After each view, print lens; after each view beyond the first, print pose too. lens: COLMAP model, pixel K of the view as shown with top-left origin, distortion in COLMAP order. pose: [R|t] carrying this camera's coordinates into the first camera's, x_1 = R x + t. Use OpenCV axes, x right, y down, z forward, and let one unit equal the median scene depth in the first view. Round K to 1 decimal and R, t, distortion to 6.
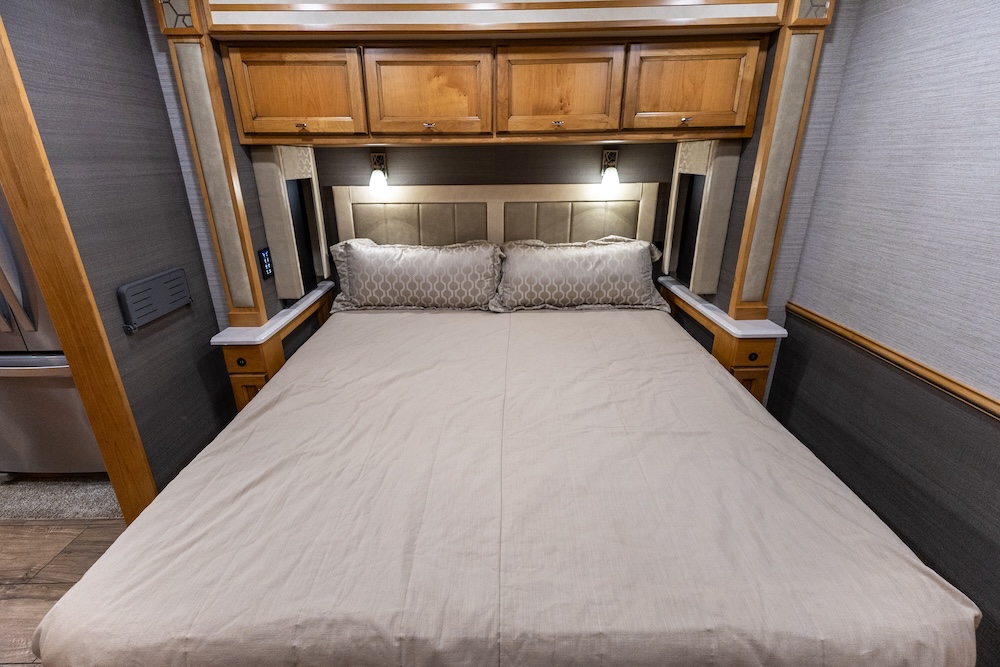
lens RADIAL K [[471.6, 0, 497.3], [0, 471.6, 296.2], [0, 0, 1]] dist [0.019313, -0.000606]
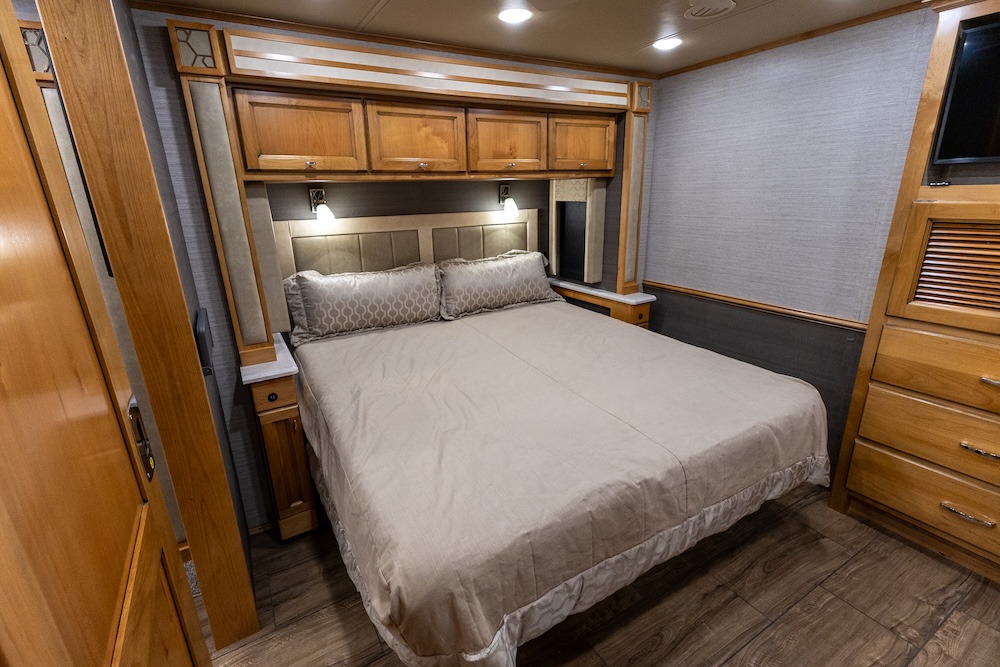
lens RADIAL K [[464.7, 0, 498.4], [0, 464.7, 287.6], [0, 0, 1]] dist [0.015291, -0.000038]
pose [[0.859666, -0.113967, 0.497982, -0.459061], [0.156766, 0.986618, -0.044830, 0.024403], [-0.486209, 0.116606, 0.866028, -0.069036]]
